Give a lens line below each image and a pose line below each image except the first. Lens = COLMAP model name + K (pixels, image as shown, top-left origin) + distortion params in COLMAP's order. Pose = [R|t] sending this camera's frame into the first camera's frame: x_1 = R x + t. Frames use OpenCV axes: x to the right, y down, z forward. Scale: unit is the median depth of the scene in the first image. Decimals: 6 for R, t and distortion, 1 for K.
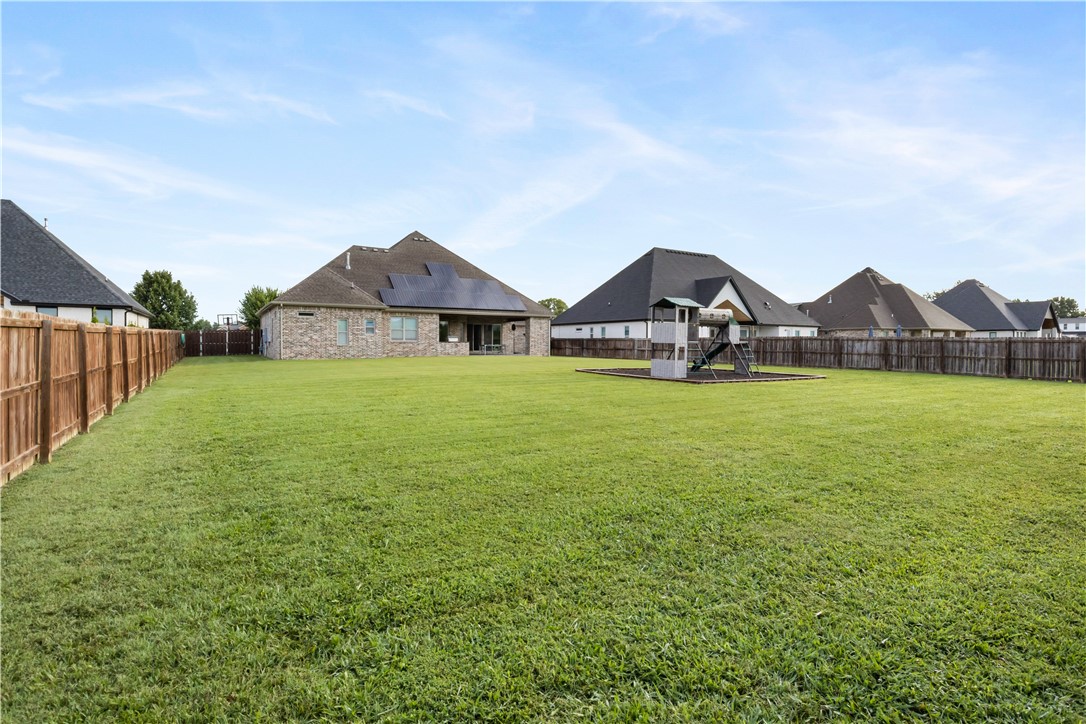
lens RADIAL K [[534.8, 0, 542.6], [0, 534.8, 357.0], [0, 0, 1]] dist [-0.010884, 0.000793]
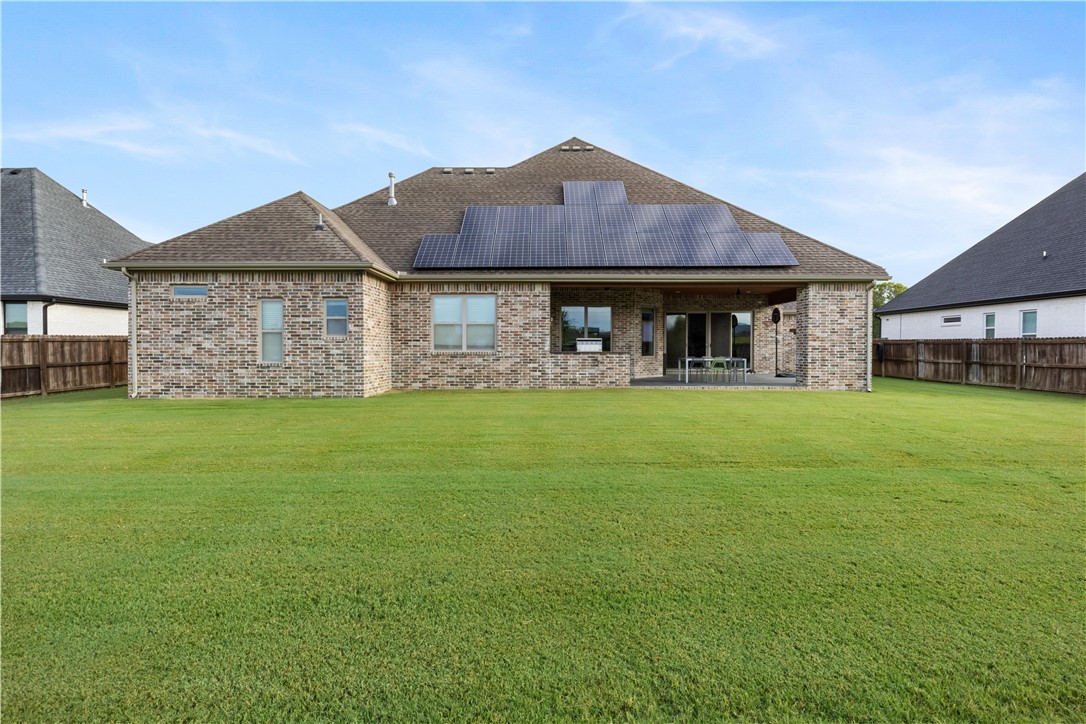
lens RADIAL K [[534.8, 0, 551.9], [0, 534.8, 356.1], [0, 0, 1]] dist [-0.010884, 0.000793]
pose [[0.855702, 0.002500, -0.517462, 0.016011], [-0.007074, 0.999951, -0.006867, -0.021368], [0.517420, 0.009537, 0.855679, 0.610403]]
